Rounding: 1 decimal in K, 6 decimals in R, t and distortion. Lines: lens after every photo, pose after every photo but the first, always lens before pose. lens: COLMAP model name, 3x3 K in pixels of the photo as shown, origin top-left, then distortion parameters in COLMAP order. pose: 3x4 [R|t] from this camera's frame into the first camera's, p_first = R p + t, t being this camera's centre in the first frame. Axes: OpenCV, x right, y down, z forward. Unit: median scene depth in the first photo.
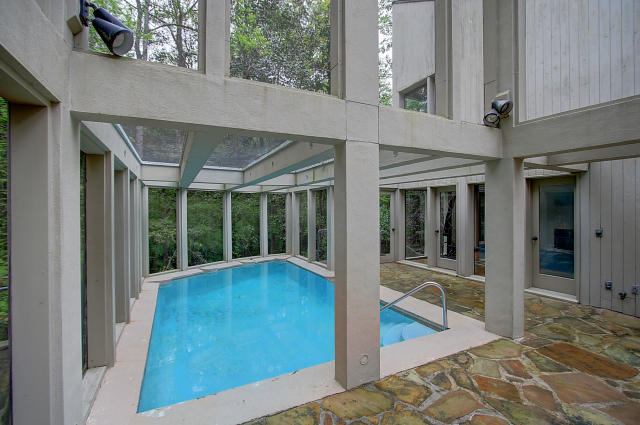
lens RADIAL K [[292.4, 0, 320.0], [0, 292.4, 208.9], [0, 0, 1]] dist [-0.011606, 0.002117]
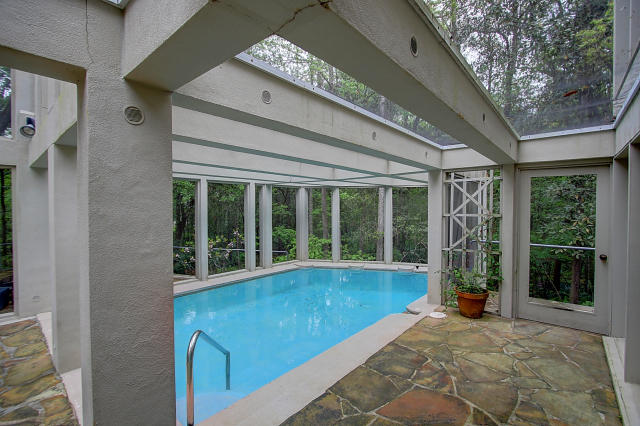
lens RADIAL K [[292.4, 0, 314.9], [0, 292.4, 211.7], [0, 0, 1]] dist [-0.011606, 0.002117]
pose [[0.380532, 0.021621, -0.924515, 1.108593], [-0.002938, 0.999750, 0.022171, -0.006186], [0.924763, -0.005720, 0.380501, 1.093275]]
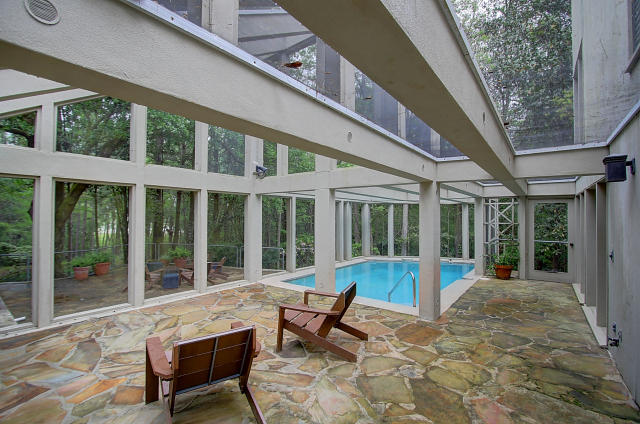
lens RADIAL K [[292.4, 0, 319.9], [0, 292.4, 213.0], [0, 0, 1]] dist [-0.011606, 0.002117]
pose [[0.435253, 0.000200, -0.900308, 1.597089], [-0.008832, 0.999953, -0.004047, -0.023311], [0.900265, 0.009713, 0.435234, -0.002334]]
